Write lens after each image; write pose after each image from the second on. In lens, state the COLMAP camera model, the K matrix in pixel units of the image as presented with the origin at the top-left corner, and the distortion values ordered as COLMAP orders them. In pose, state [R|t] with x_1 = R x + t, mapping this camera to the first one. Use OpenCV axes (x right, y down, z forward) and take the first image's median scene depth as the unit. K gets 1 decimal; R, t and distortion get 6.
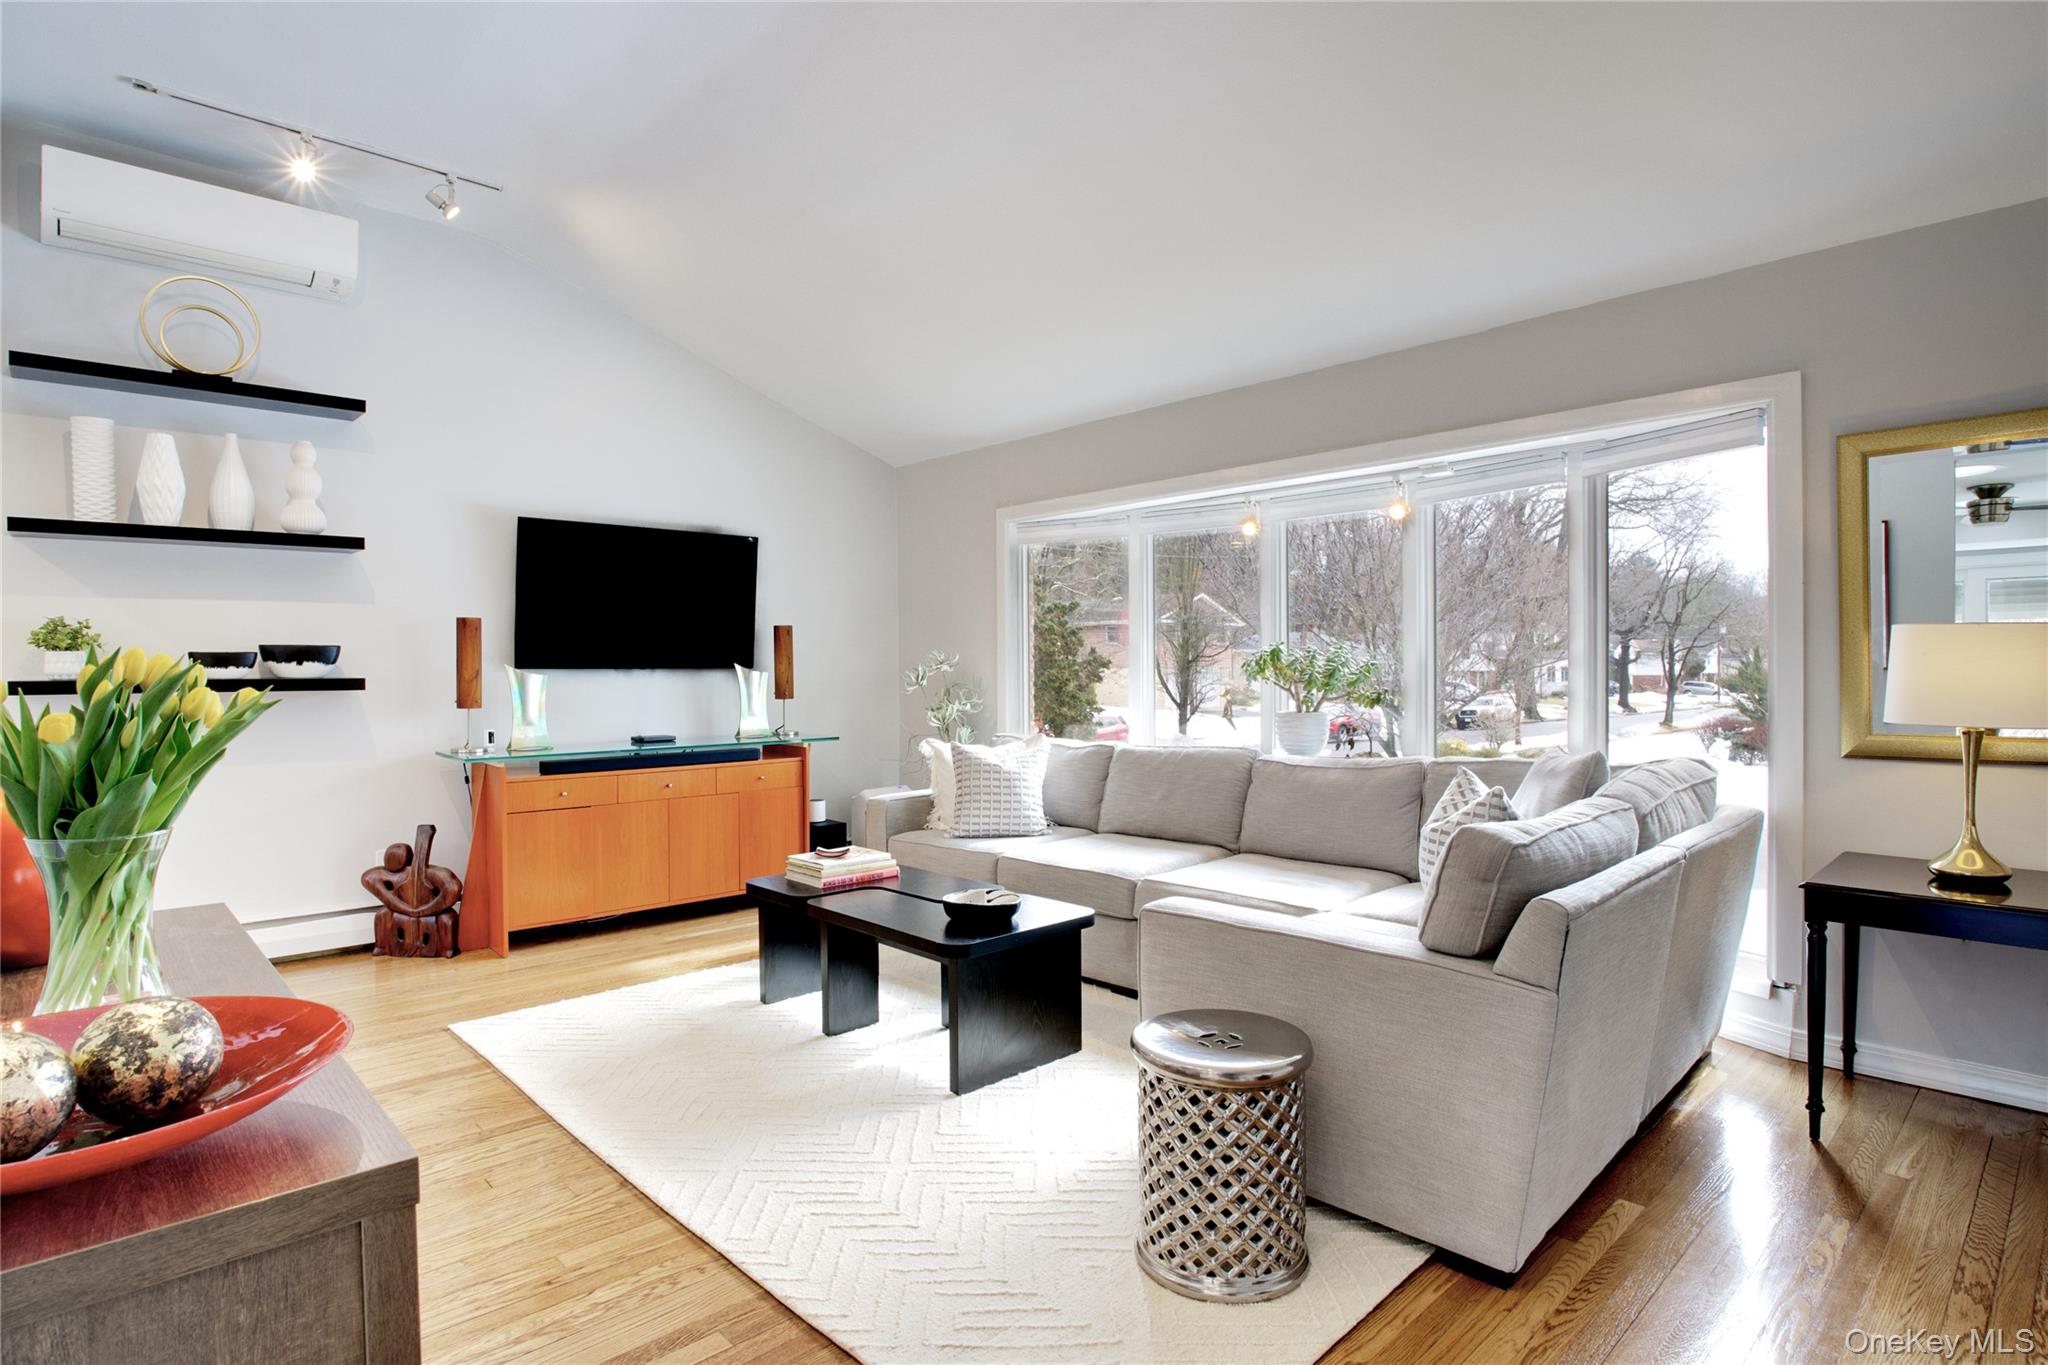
lens RADIAL K [[1026.0, 0, 1014.1], [0, 1026.0, 679.0], [0, 0, 1]] dist [-0.050883, 0.021026]
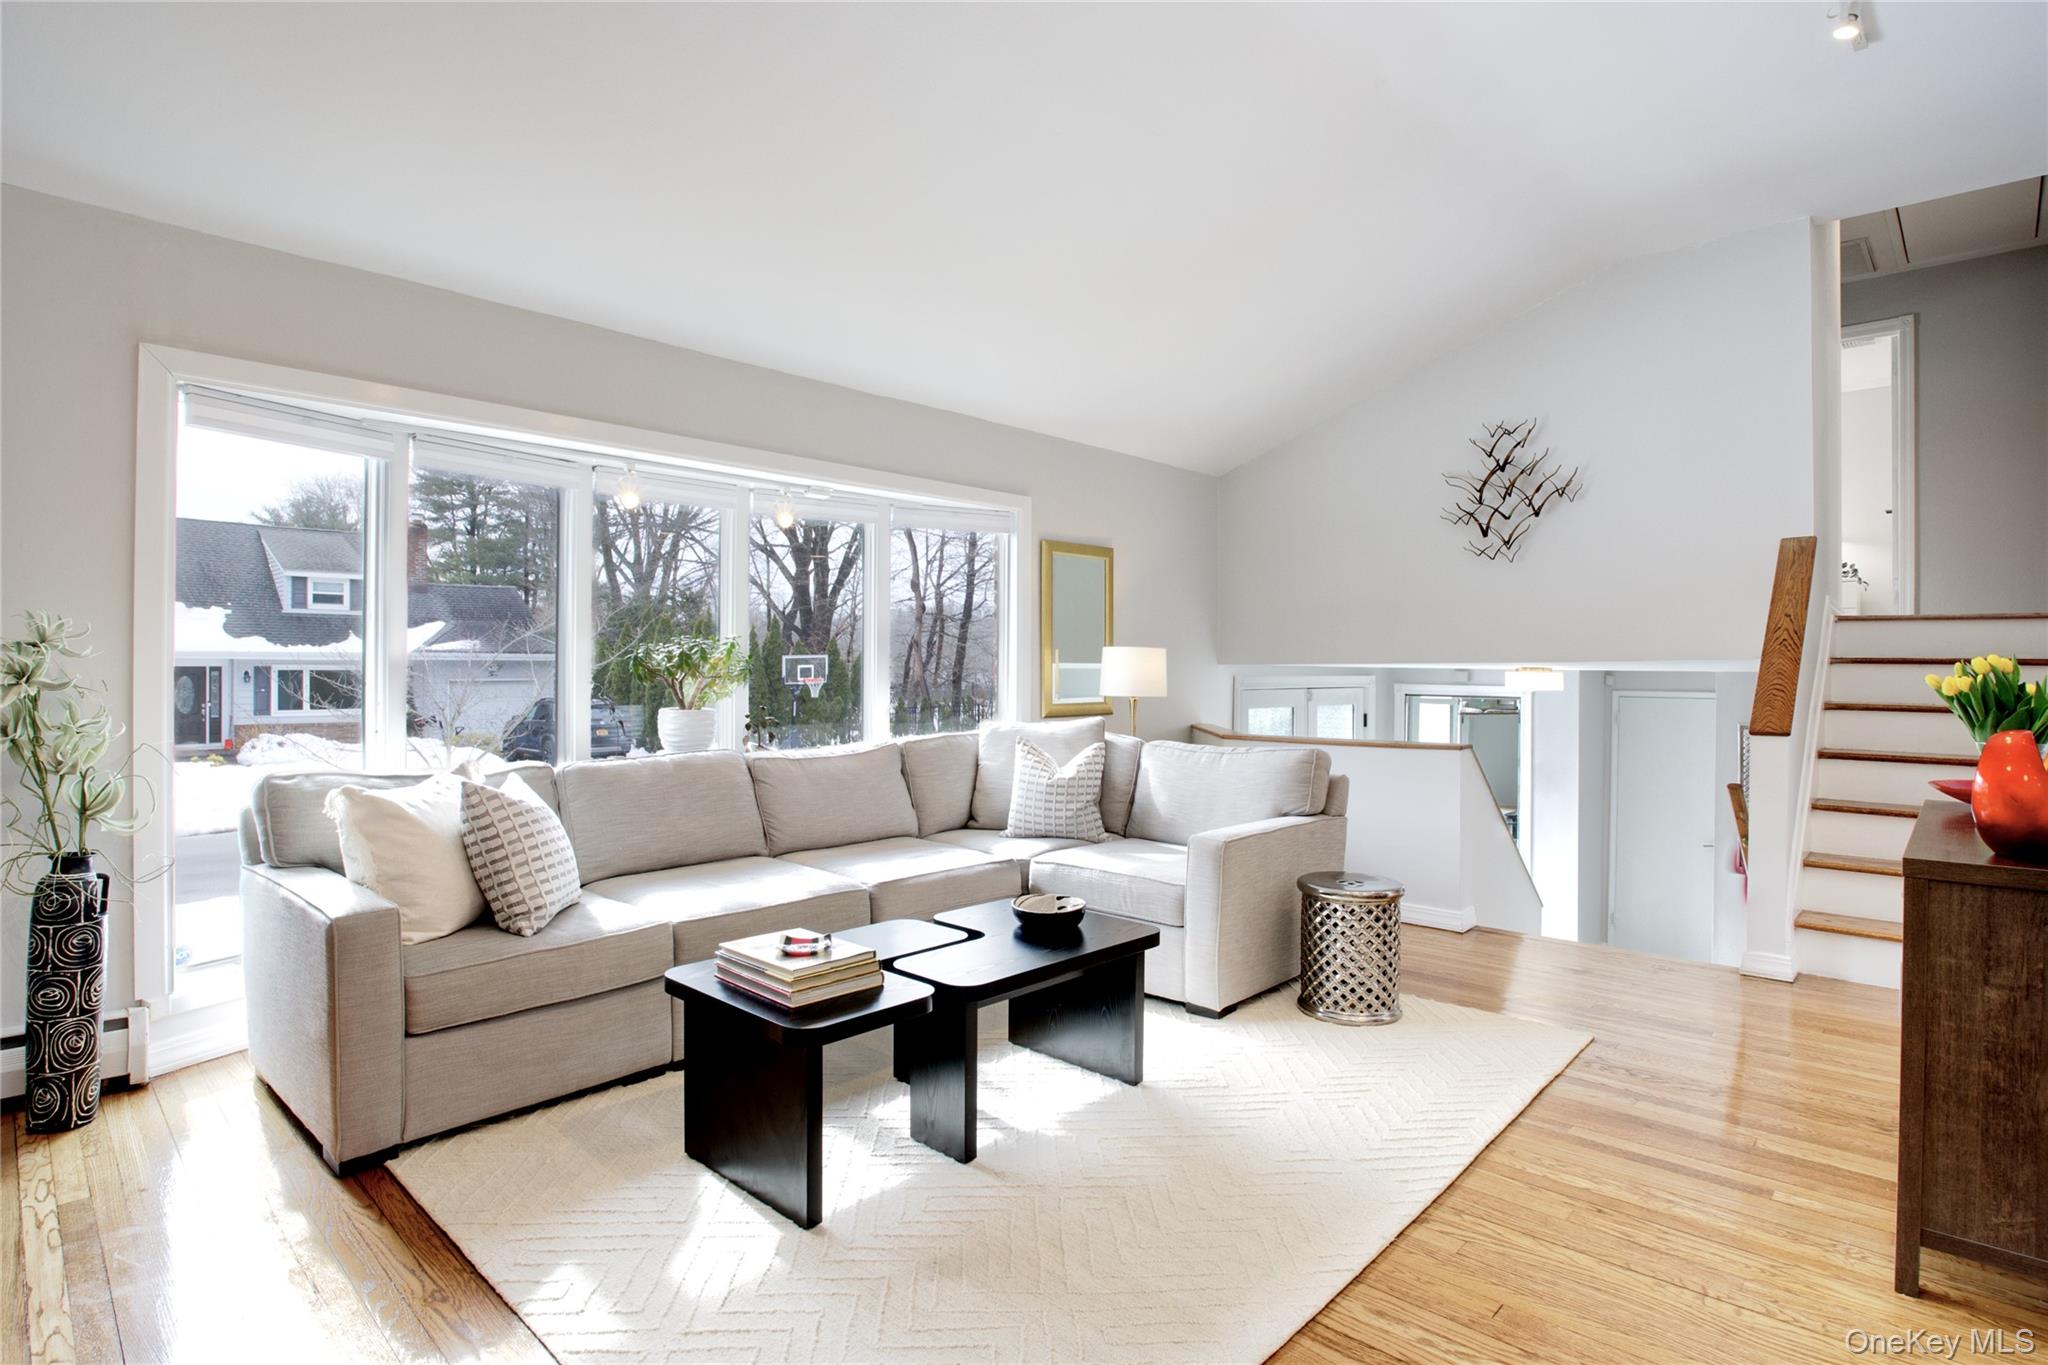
lens RADIAL K [[1046.2, 0, 1022.6], [0, 1046.2, 673.6], [0, 0, 1]] dist [-0.045166, 0.009821]
pose [[-0.070448, -0.001131, 0.997515, -0.913176], [0.001936, 0.999997, 0.001271, -0.001203], [-0.997514, 0.002020, -0.070445, 1.005213]]
